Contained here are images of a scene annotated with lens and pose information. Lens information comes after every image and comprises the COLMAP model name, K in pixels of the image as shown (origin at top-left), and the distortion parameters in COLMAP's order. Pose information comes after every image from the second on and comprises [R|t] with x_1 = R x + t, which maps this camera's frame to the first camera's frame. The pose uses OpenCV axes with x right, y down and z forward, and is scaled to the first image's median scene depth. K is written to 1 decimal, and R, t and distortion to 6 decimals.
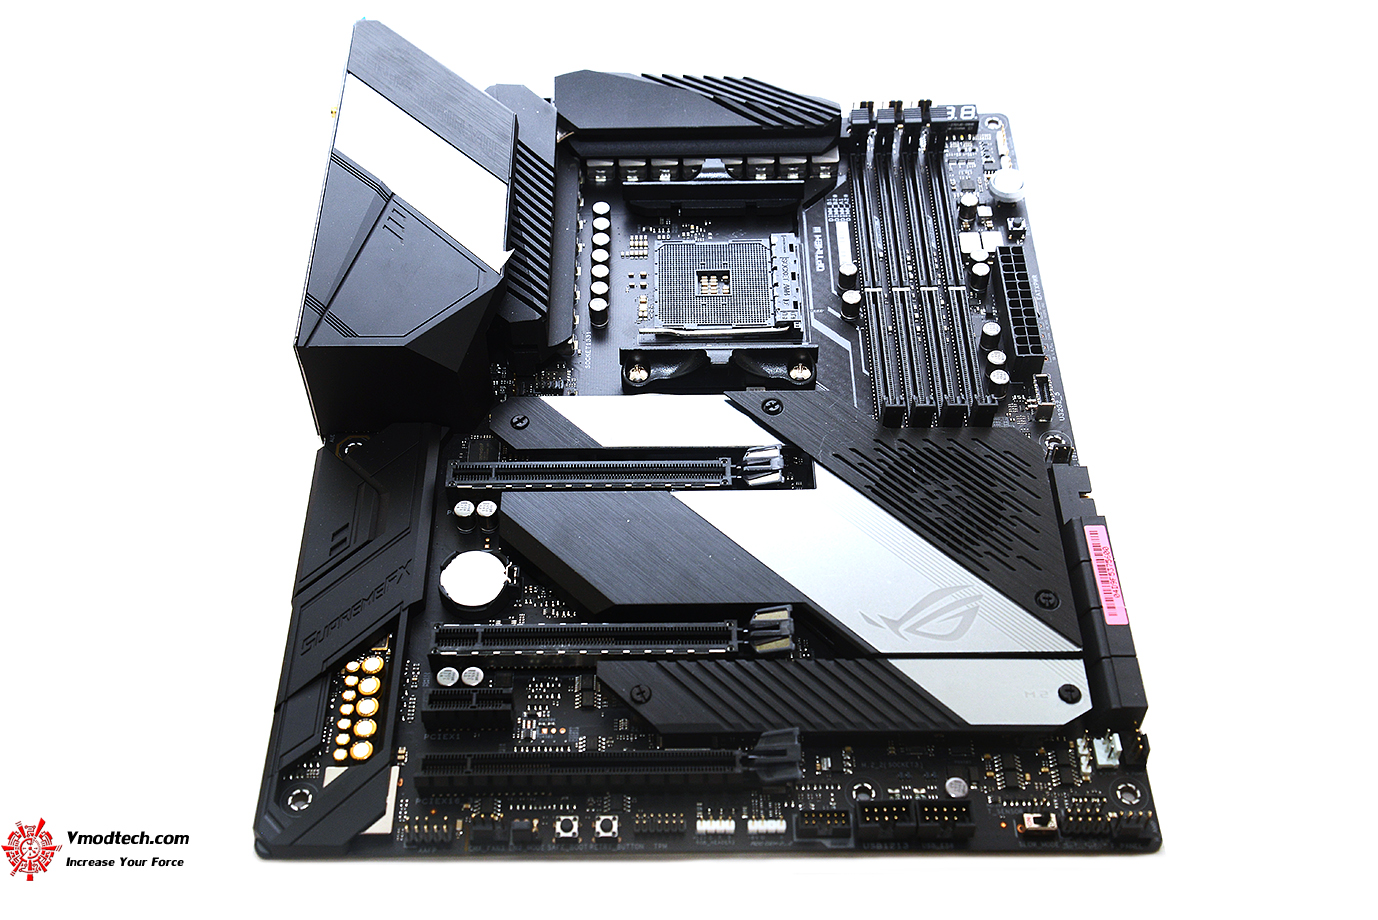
lens RADIAL K [[1587.3, 0, 681.3], [0, 1587.3, 455.0], [0, 0, 1]] dist [0.101553, 0.013861]
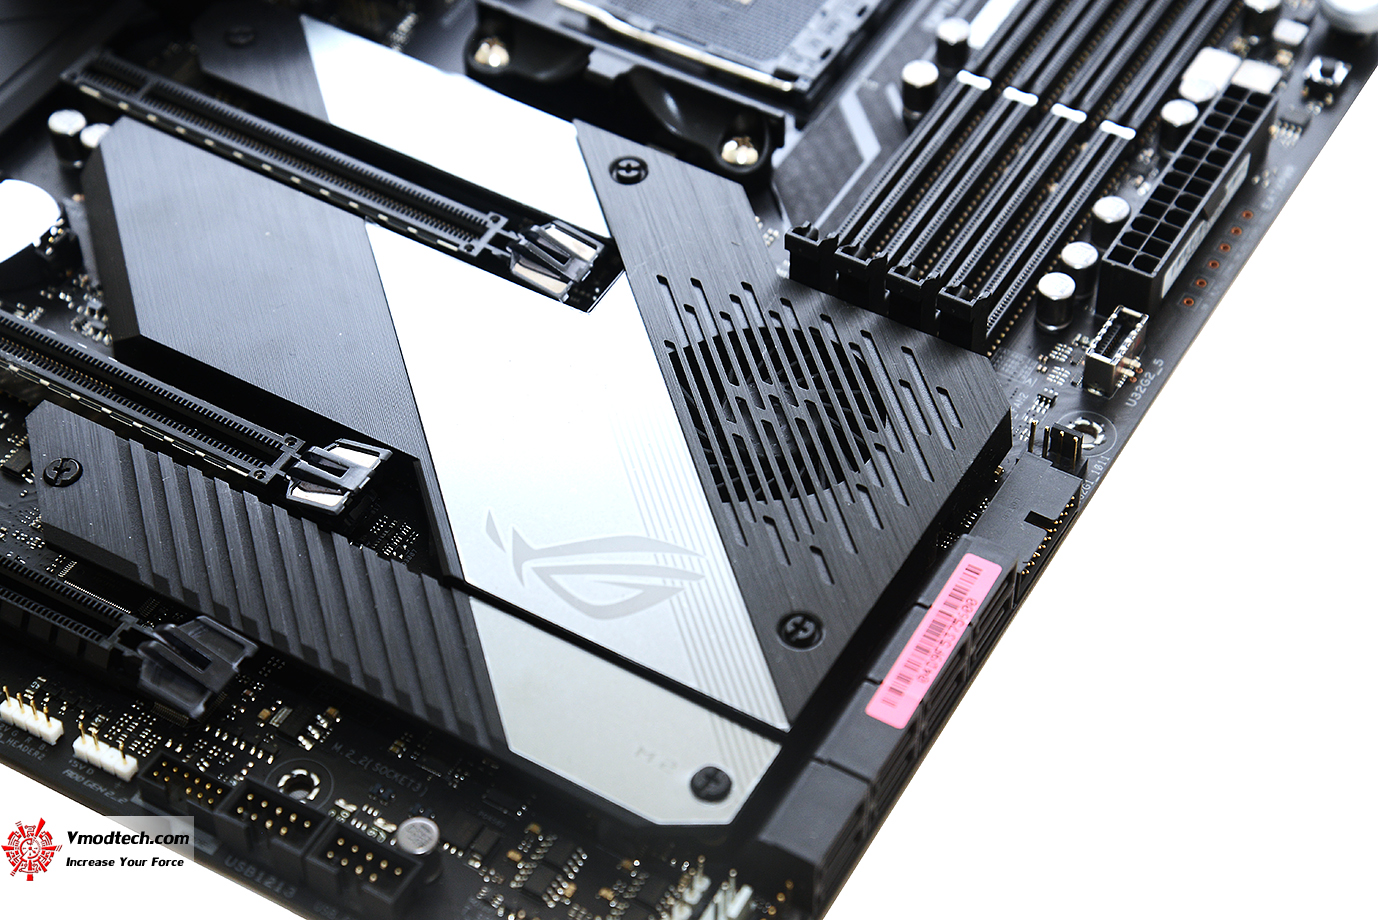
lens RADIAL K [[2706.0, 0, 689.0], [0, 2706.0, 460.0], [0, 0, 1]] dist [0.384527, 0.191205]
pose [[0.857022, 0.383932, -0.343672, 0.488836], [-0.395778, 0.917556, 0.038086, 0.019636], [0.329961, 0.103378, 0.938317, 0.144403]]
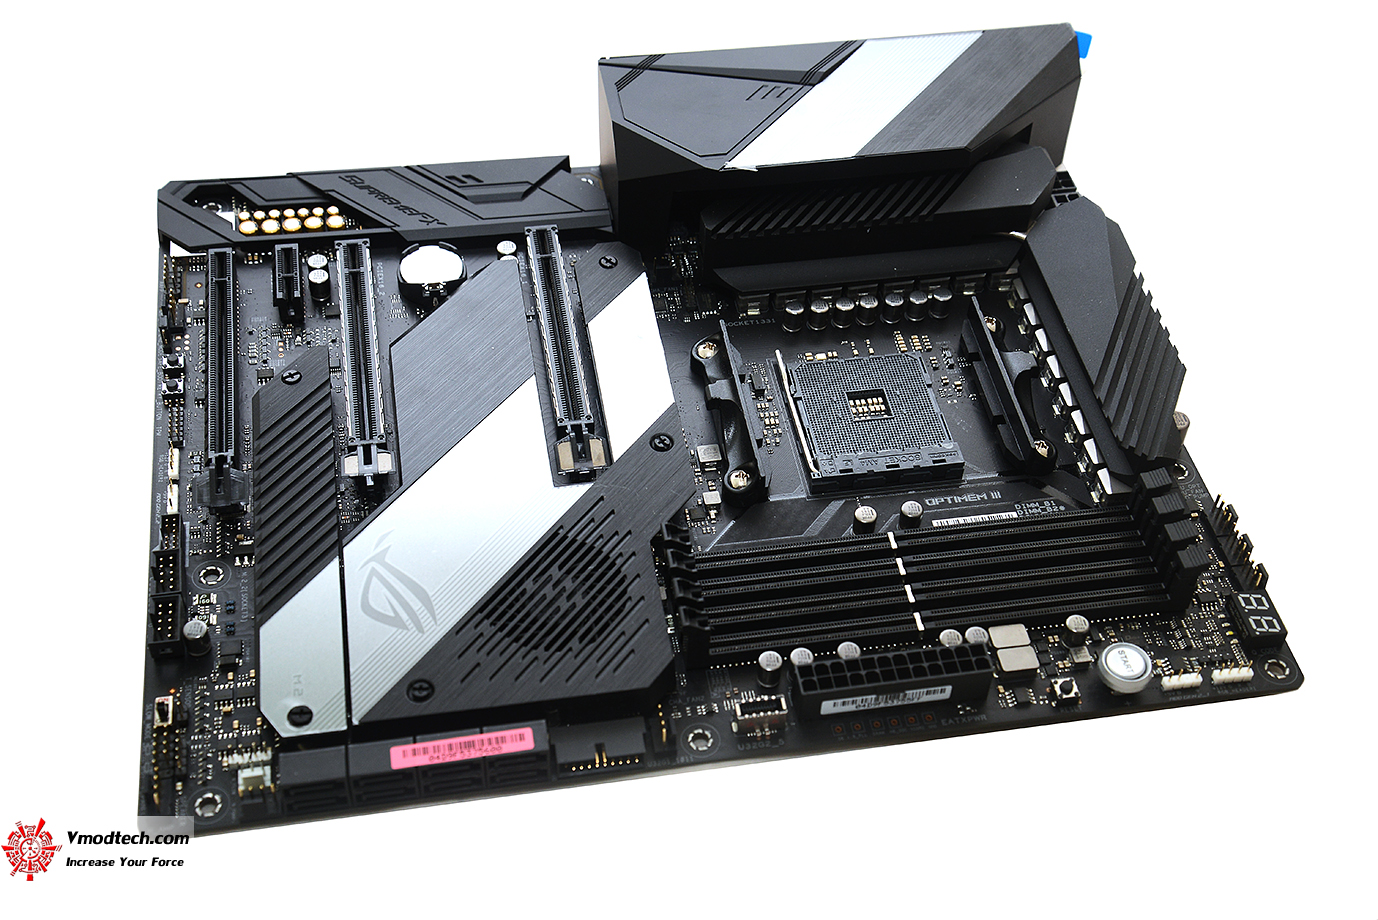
lens RADIAL K [[1735.6, 0, 683.6], [0, 1735.6, 457.3], [0, 0, 1]] dist [0.159648, 0.011296]
pose [[0.160321, 0.743555, -0.649171, 0.790355], [-0.792605, 0.488946, 0.364291, -0.442731], [0.588280, 0.456133, 0.667734, 0.387745]]
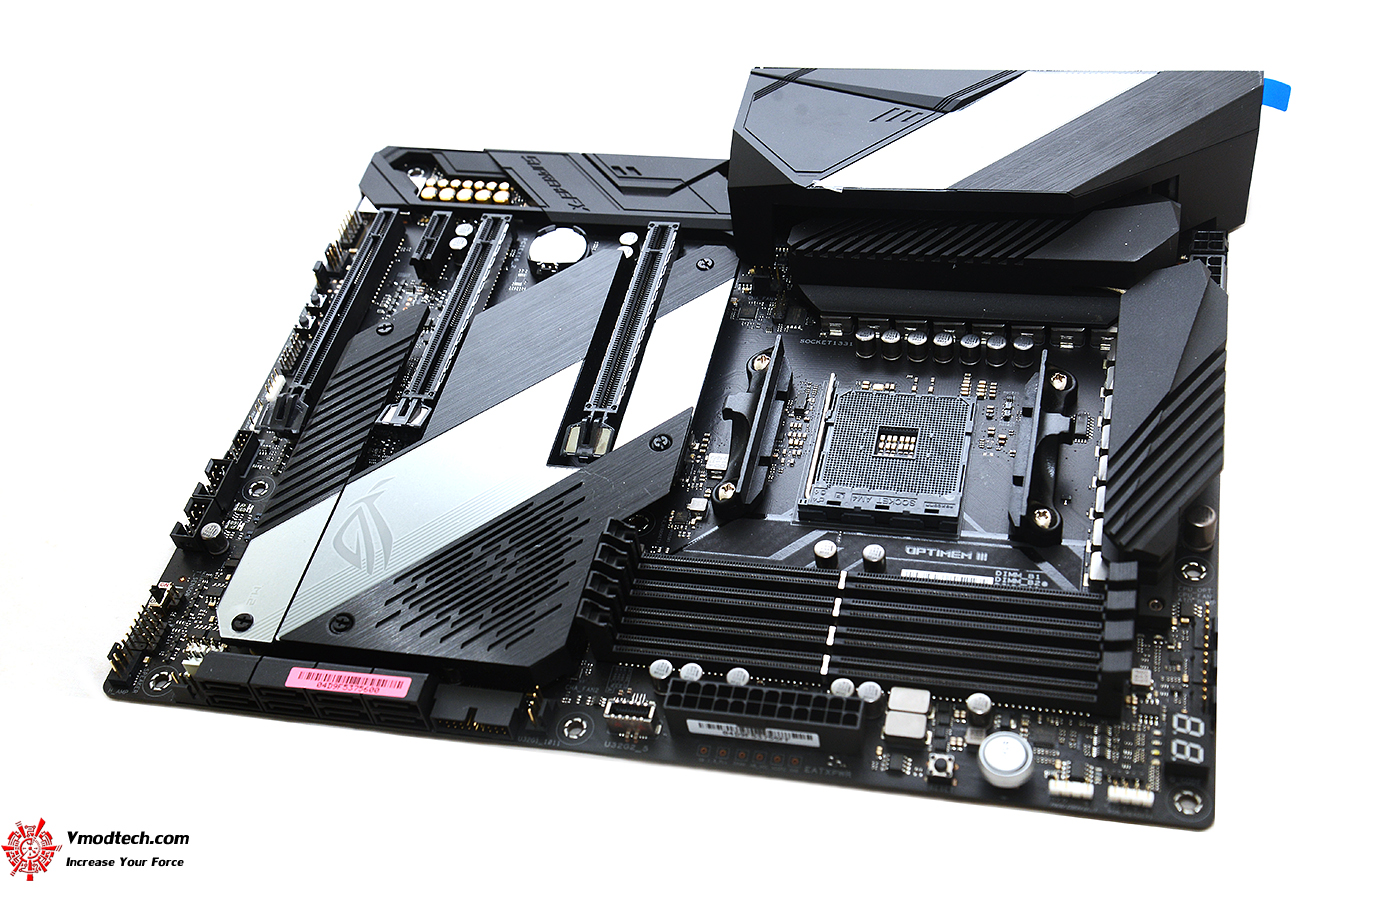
lens RADIAL K [[1665.9, 0, 689.0], [0, 1665.9, 460.0], [0, 0, 1]] dist [0.134251, 0.011040]
pose [[-0.226350, 0.746169, -0.626097, 0.750631], [-0.664968, 0.351311, 0.659088, -0.760359], [0.711747, 0.565519, 0.416660, 0.678566]]
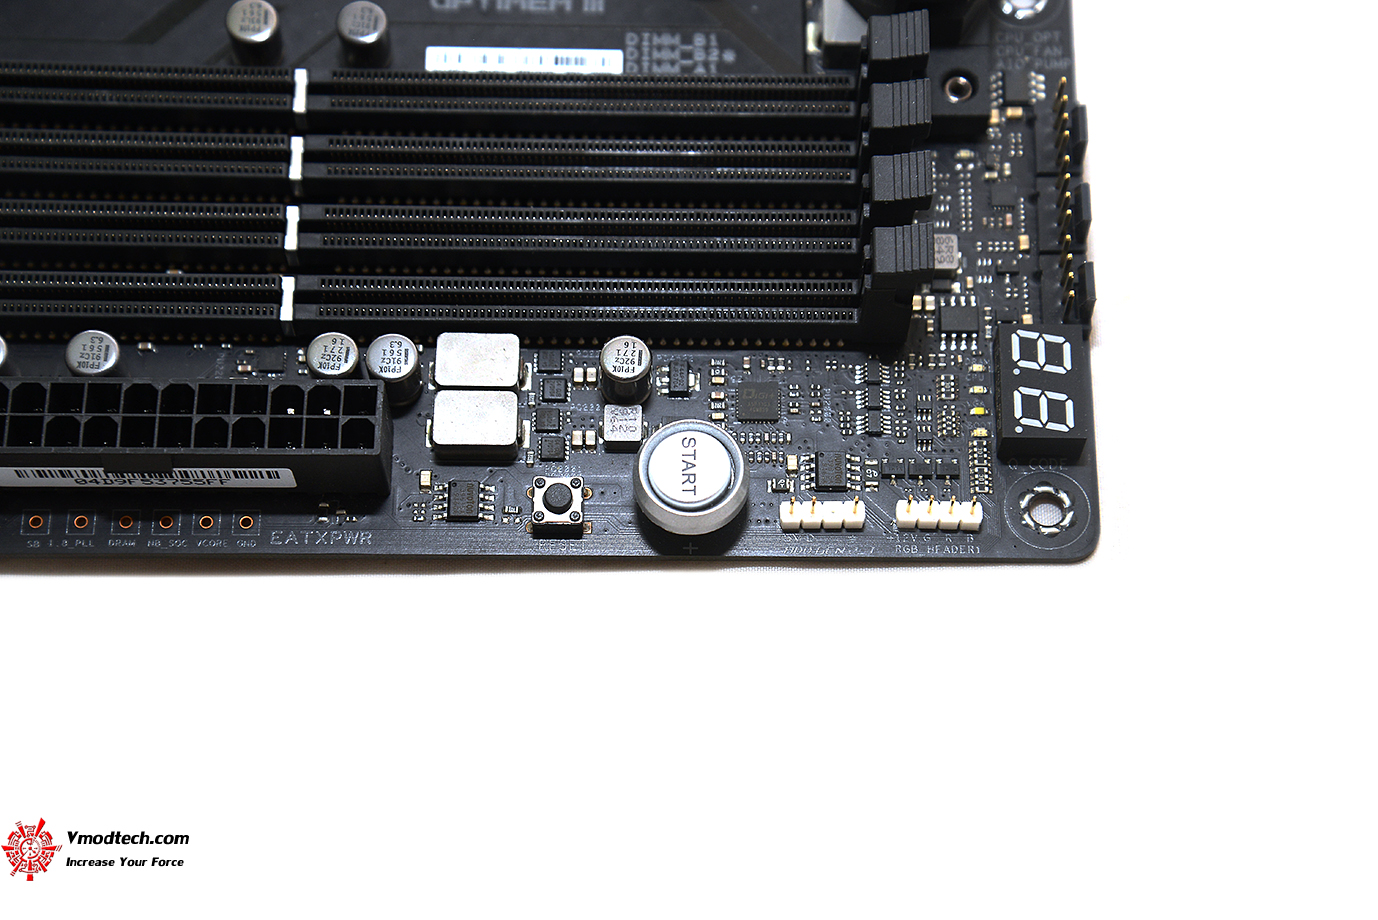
lens RADIAL K [[2613.0, 0, 688.1], [0, 2613.0, 453.1], [0, 0, 1]] dist [0.295477, 0.055025]
pose [[-0.014660, 0.929932, -0.367438, 0.505697], [-0.787278, 0.215811, 0.577598, -0.609729], [0.616424, 0.297744, 0.728951, 0.774936]]
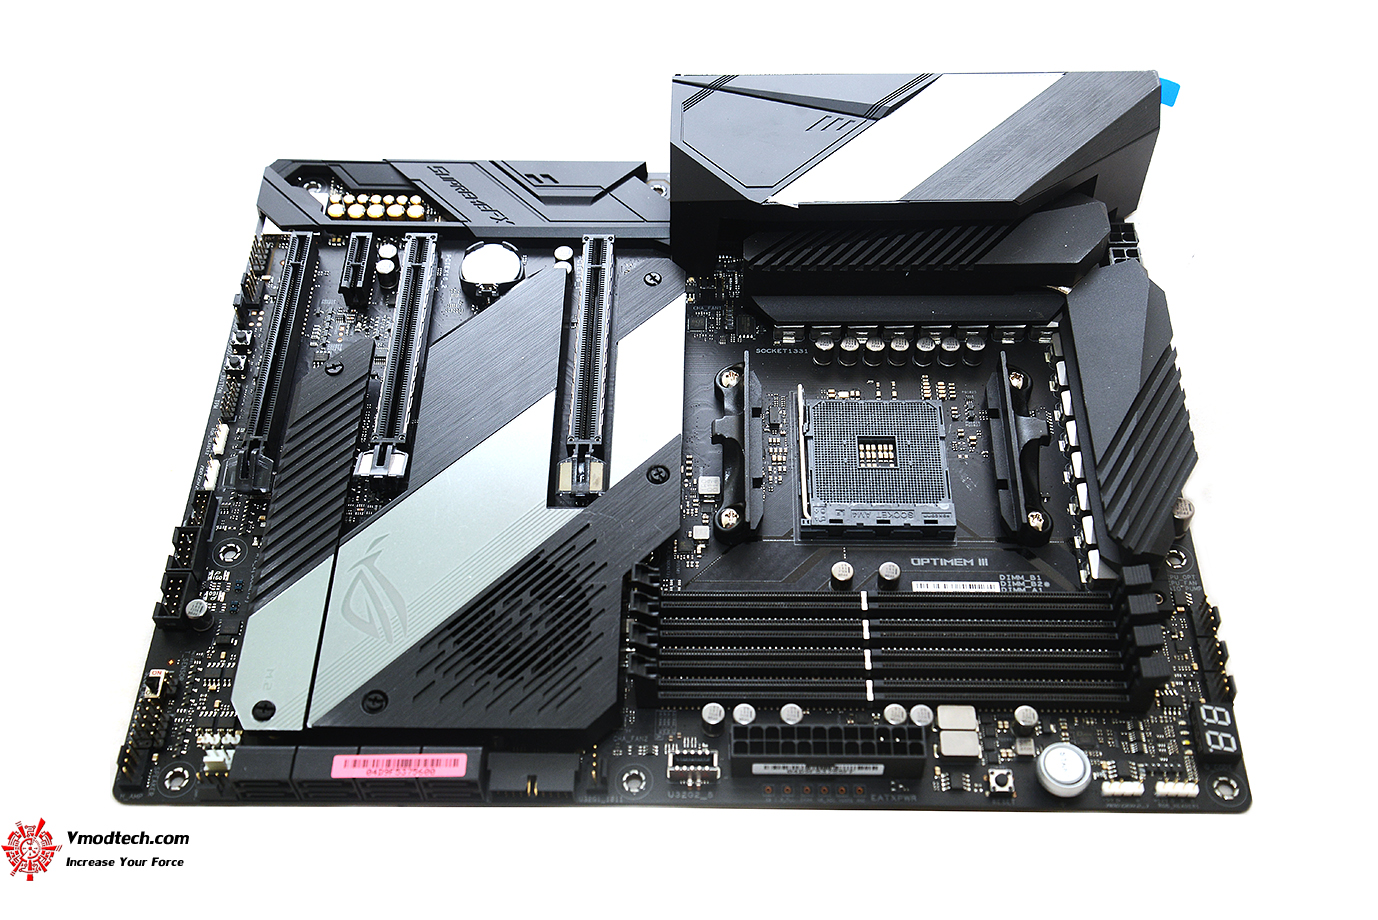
lens RADIAL K [[1497.2, 0, 685.8], [0, 1497.2, 462.0], [0, 0, 1]] dist [0.090491, 0.009138]
pose [[-0.026861, 0.813902, -0.580381, 0.629232], [-0.767327, 0.355327, 0.533808, -0.577182], [0.640693, 0.459681, 0.614985, 0.514379]]
